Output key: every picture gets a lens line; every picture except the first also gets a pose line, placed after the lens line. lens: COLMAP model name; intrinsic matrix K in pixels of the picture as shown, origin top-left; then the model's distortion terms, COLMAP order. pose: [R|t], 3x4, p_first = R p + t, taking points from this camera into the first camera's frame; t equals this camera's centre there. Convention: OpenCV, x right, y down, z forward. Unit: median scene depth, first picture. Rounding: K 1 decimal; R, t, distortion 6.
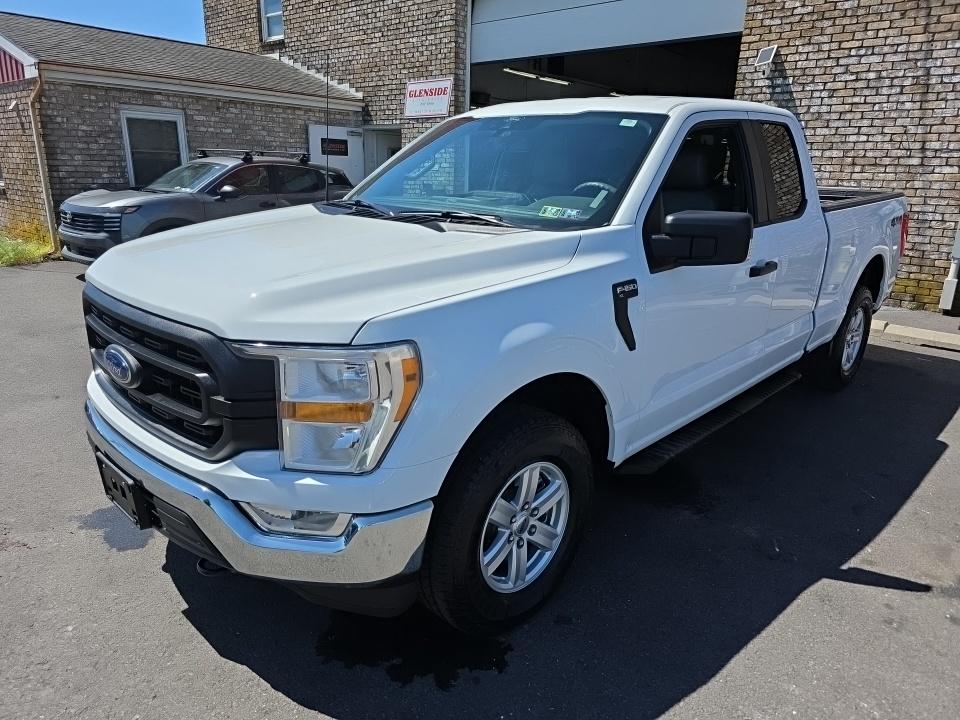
lens RADIAL K [[645.8, 0, 480.0], [0, 645.8, 360.0], [0, 0, 1]] dist [0.029122, -0.025095]
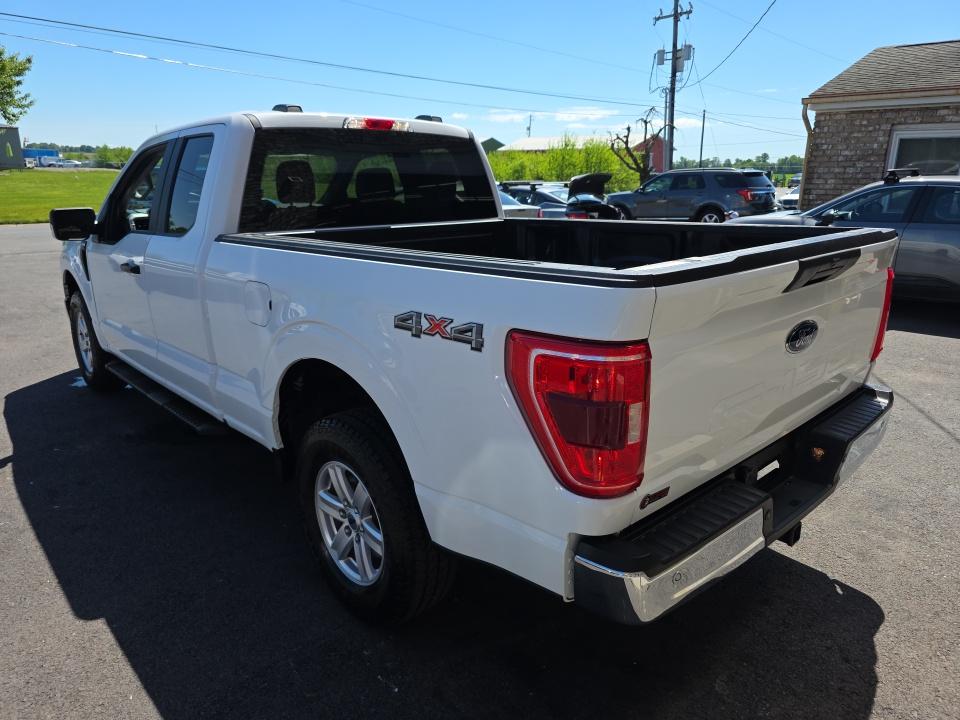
lens RADIAL K [[645.8, 0, 480.0], [0, 645.8, 360.0], [0, 0, 1]] dist [0.029122, -0.025095]
pose [[-0.049710, 0.250599, -0.966814, 0.496761], [-0.297164, 0.920460, 0.253864, -0.143792], [0.953532, 0.299922, 0.028713, 0.514509]]
